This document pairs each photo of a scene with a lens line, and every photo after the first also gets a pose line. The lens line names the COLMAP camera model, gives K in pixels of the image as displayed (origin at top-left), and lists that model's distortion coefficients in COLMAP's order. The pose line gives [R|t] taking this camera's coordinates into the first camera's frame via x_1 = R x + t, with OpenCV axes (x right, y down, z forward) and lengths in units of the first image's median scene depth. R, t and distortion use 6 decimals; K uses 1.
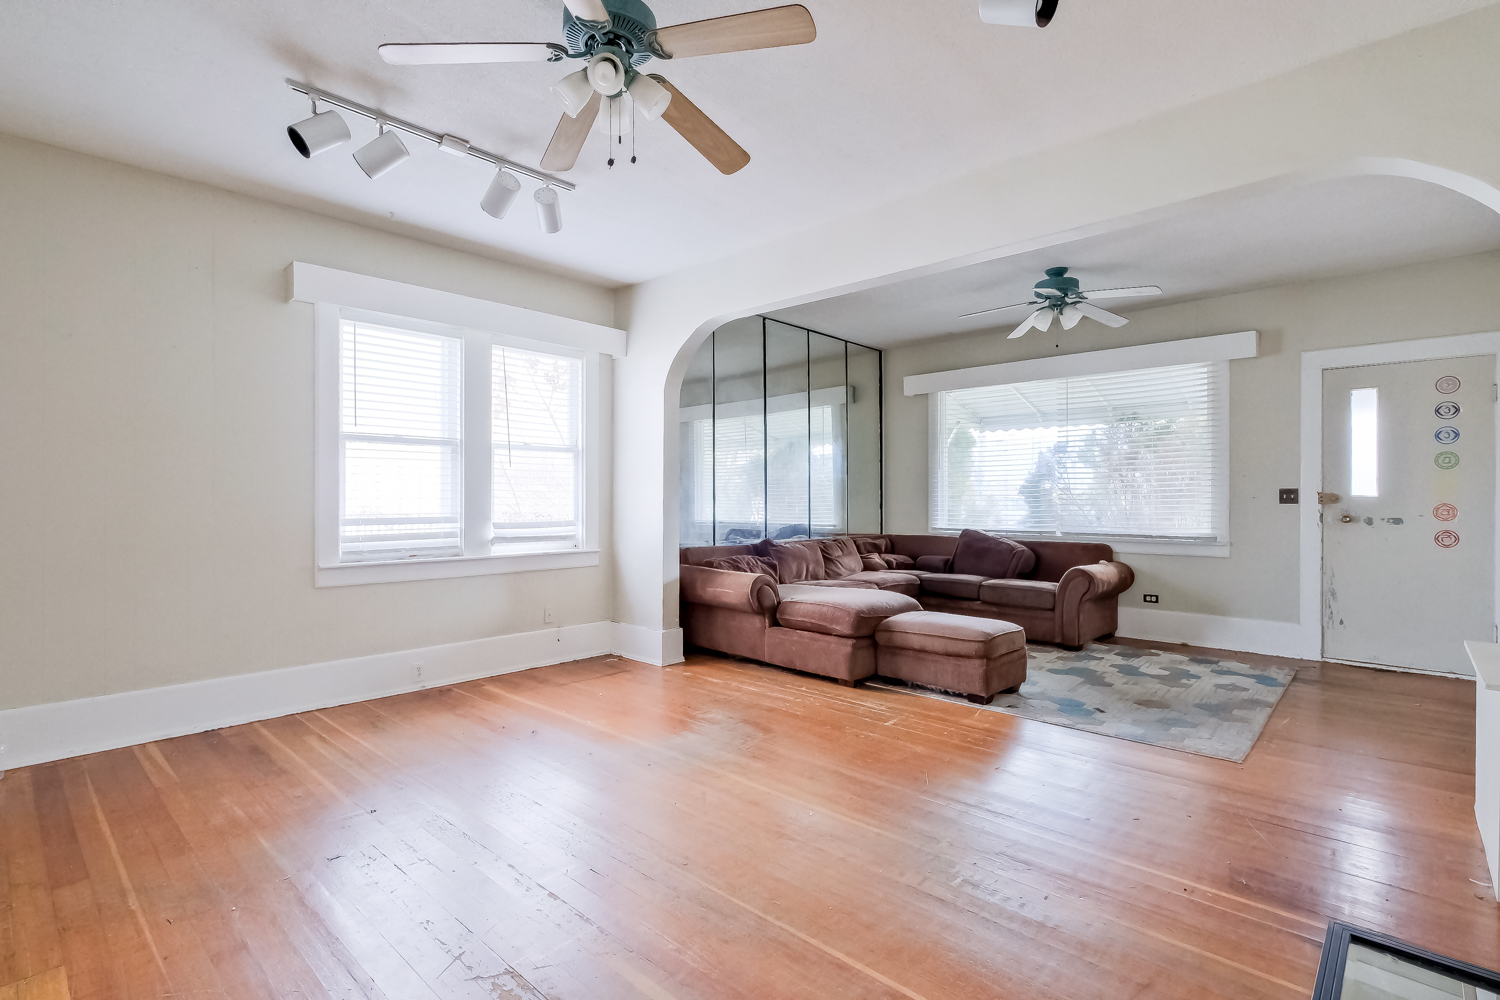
lens RADIAL K [[713.2, 0, 750.0], [0, 713.2, 500.0], [0, 0, 1]] dist [-0.000564, 0.000198]
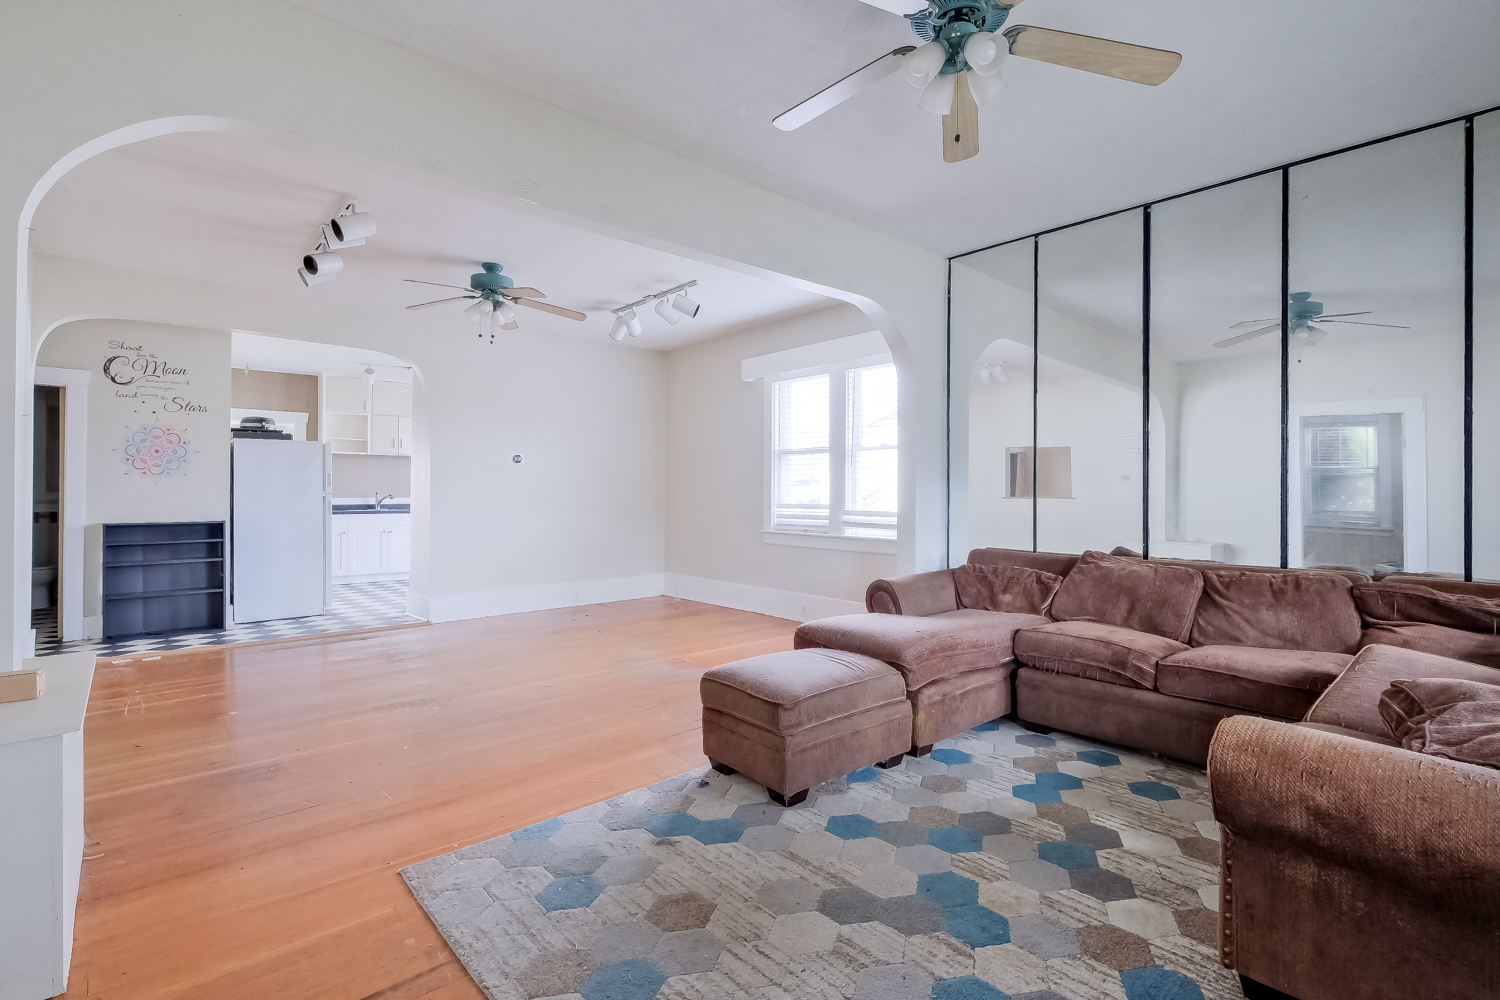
lens RADIAL K [[706.4, 0, 750.5], [0, 706.4, 488.3], [0, 0, 1]] dist [-0.001402, 0.000281]
pose [[-0.103745, -0.007673, -0.994574, 0.798172], [-0.005180, 0.999961, -0.007174, 0.002246], [0.994590, 0.004408, -0.103780, 0.842631]]
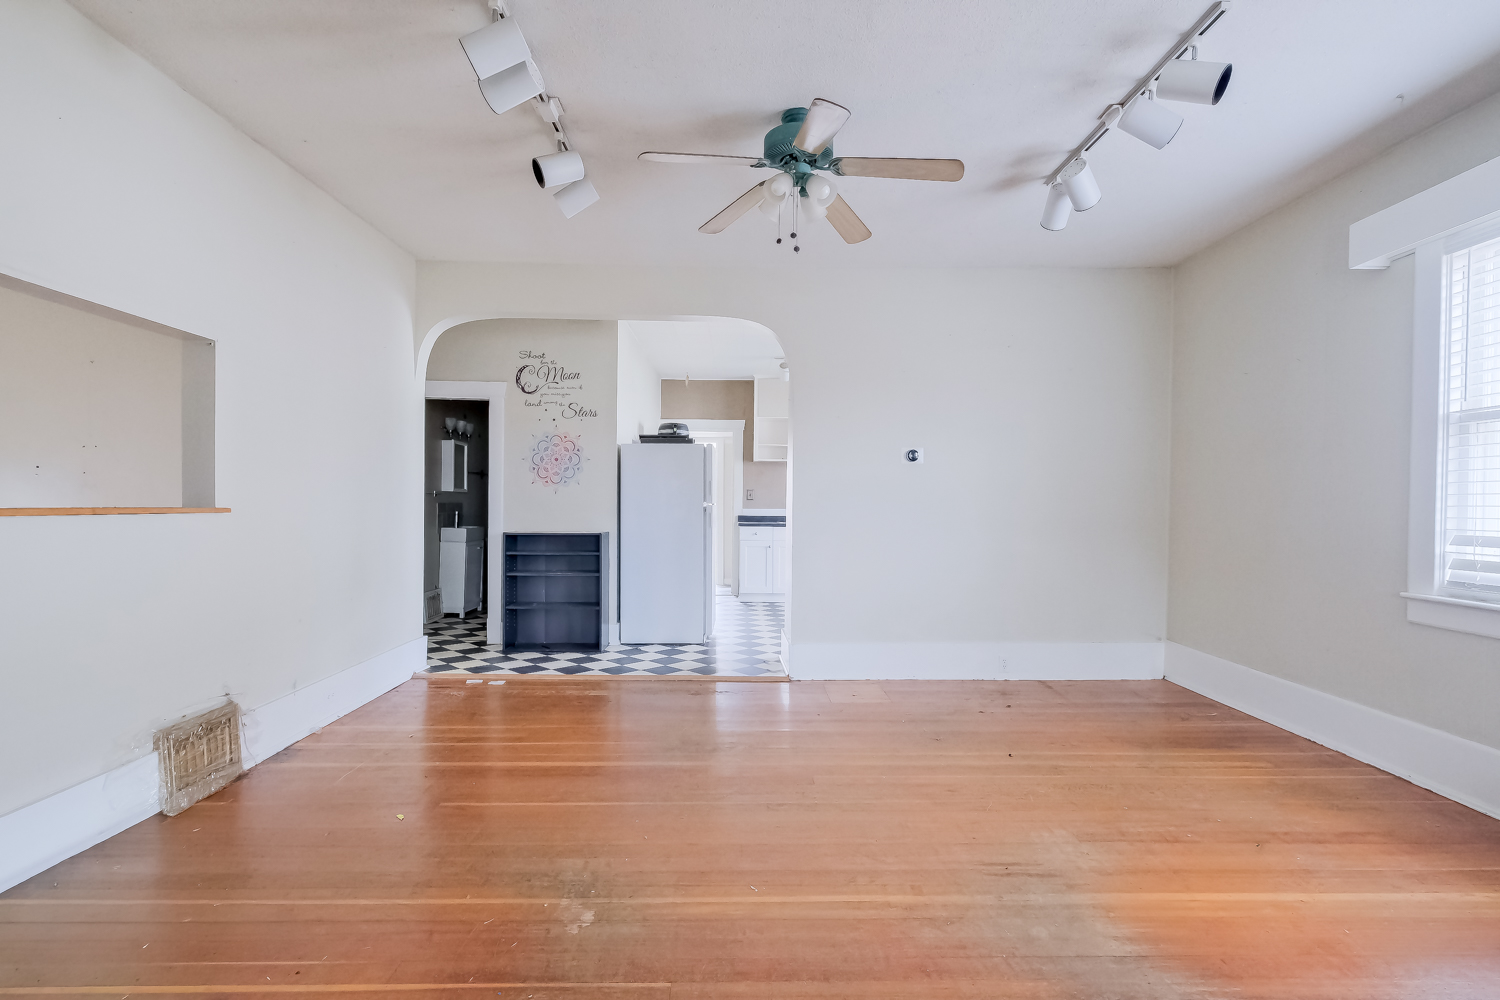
lens RADIAL K [[687.5, 0, 747.4], [0, 687.5, 509.3], [0, 0, 1]] dist [0.000269, -0.000576]
pose [[-0.727779, 0.000856, -0.685811, 0.310248], [-0.011659, 0.999839, 0.013620, -0.000321], [0.685713, 0.017909, -0.727652, 0.772139]]
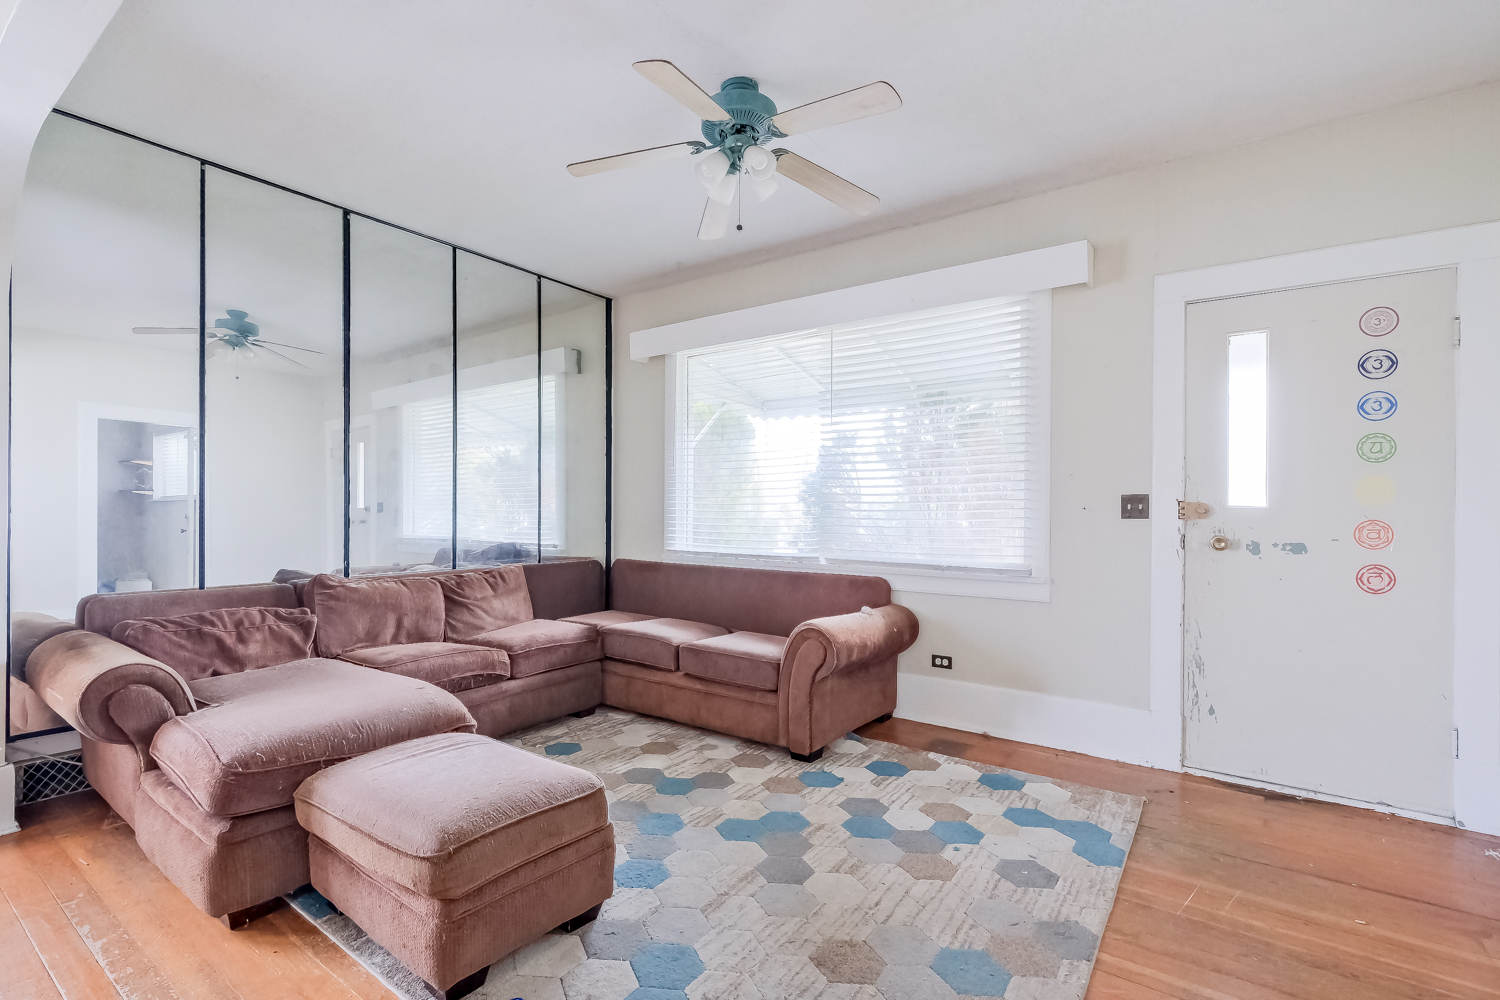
lens RADIAL K [[687.5, 0, 747.4], [0, 687.5, 509.3], [0, 0, 1]] dist [0.000269, -0.000576]
pose [[0.992432, 0.004406, 0.122717, 0.341294], [-0.004471, 0.999990, 0.000256, -0.001666], [-0.122715, -0.000803, 0.992442, 0.438920]]
